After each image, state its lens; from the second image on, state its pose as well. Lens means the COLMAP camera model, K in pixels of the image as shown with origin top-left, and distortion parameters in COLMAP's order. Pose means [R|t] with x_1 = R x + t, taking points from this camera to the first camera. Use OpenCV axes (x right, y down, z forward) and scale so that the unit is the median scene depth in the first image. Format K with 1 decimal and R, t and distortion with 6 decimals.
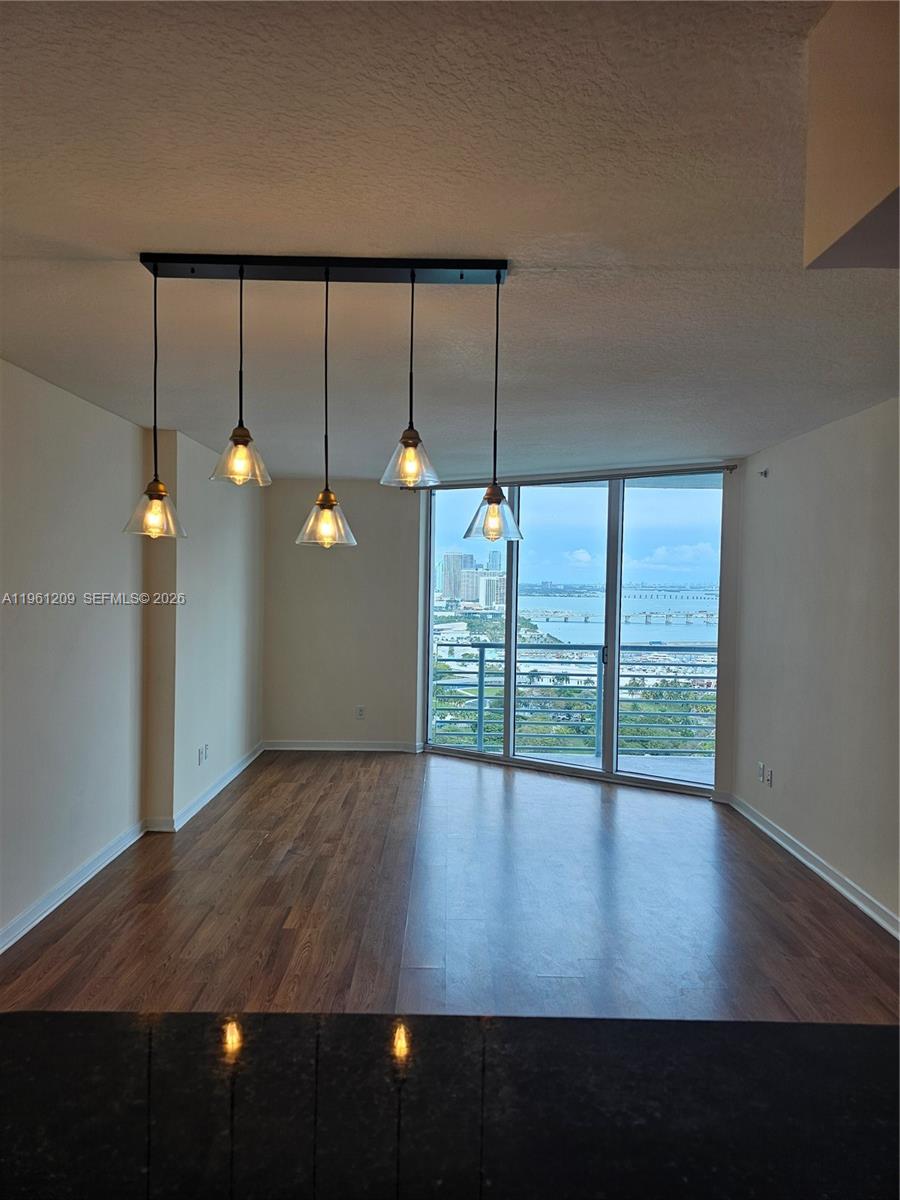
lens RADIAL K [[805.7, 0, 451.7], [0, 805.7, 603.4], [0, 0, 1]] dist [0.063809, -0.051972]
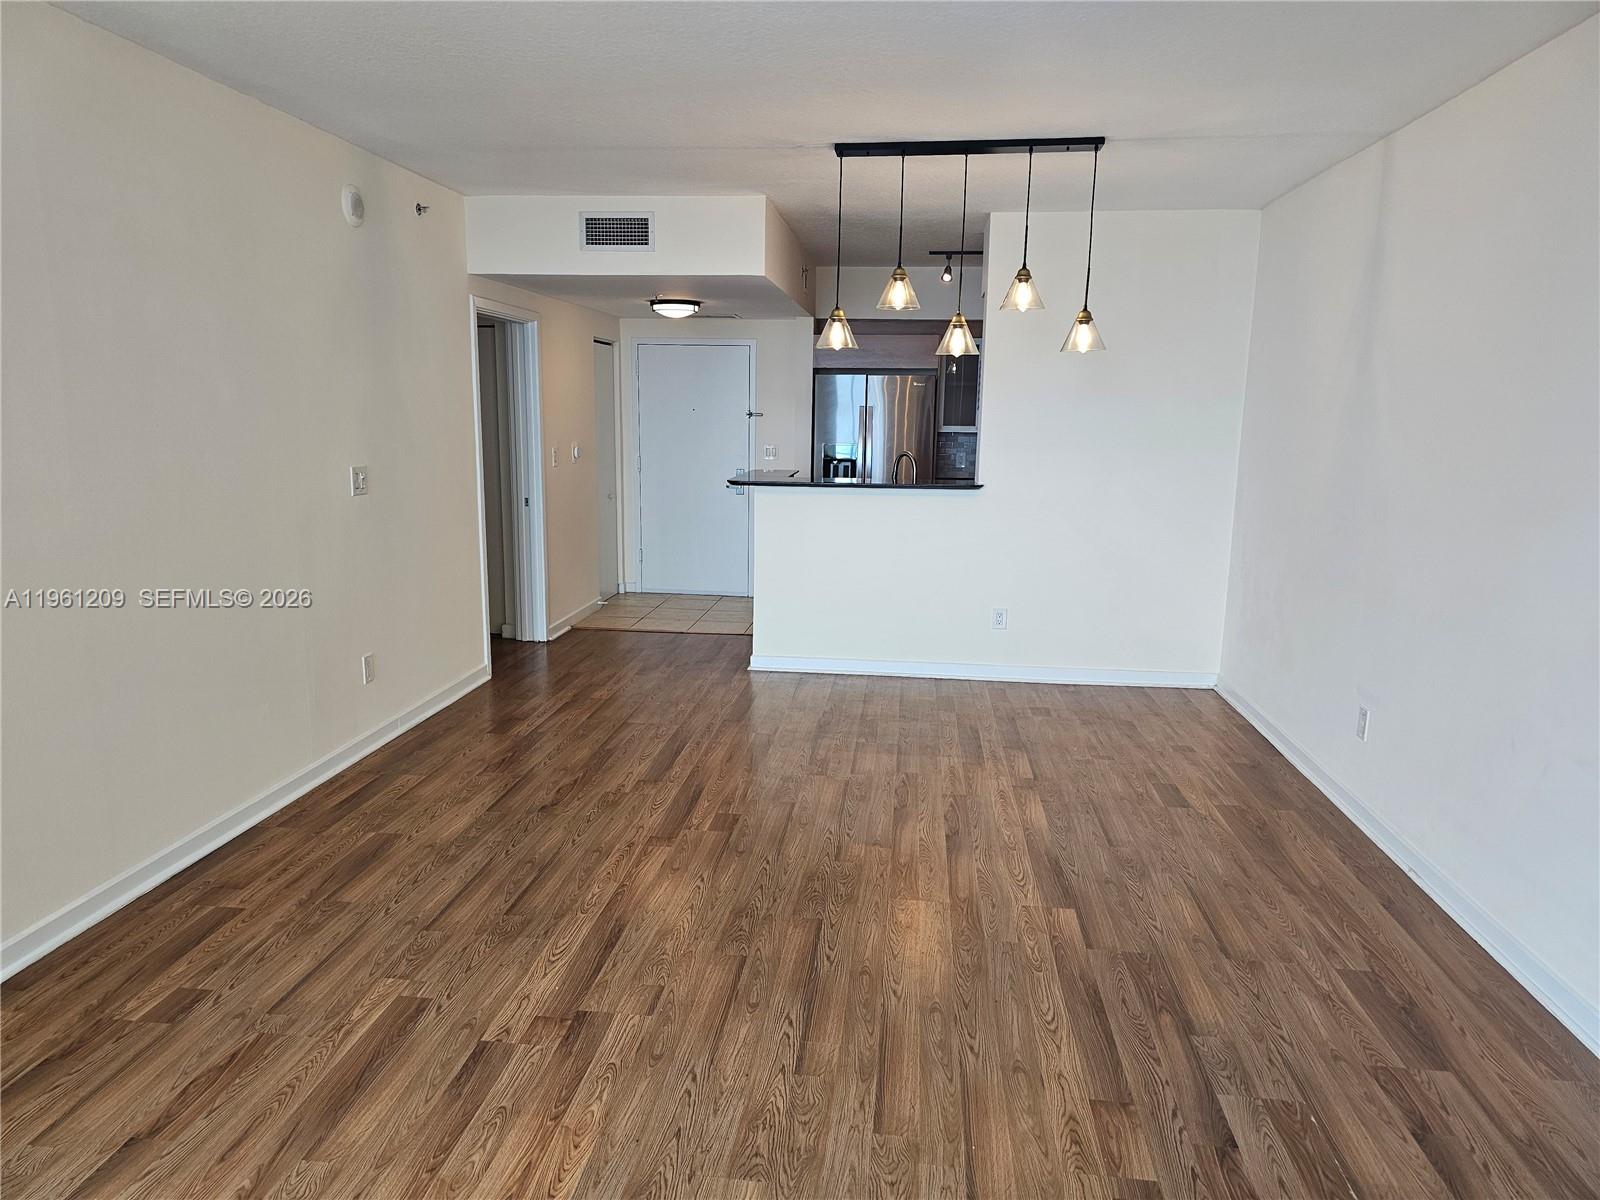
lens RADIAL K [[1074.3, 0, 794.7], [0, 1074.3, 592.9], [0, 0, 1]] dist [0.063809, -0.051972]
pose [[-0.992736, -0.049596, 0.109613, -0.057497], [-0.026332, 0.978557, 0.204284, -0.024514], [-0.117394, 0.199914, -0.972755, 1.609081]]
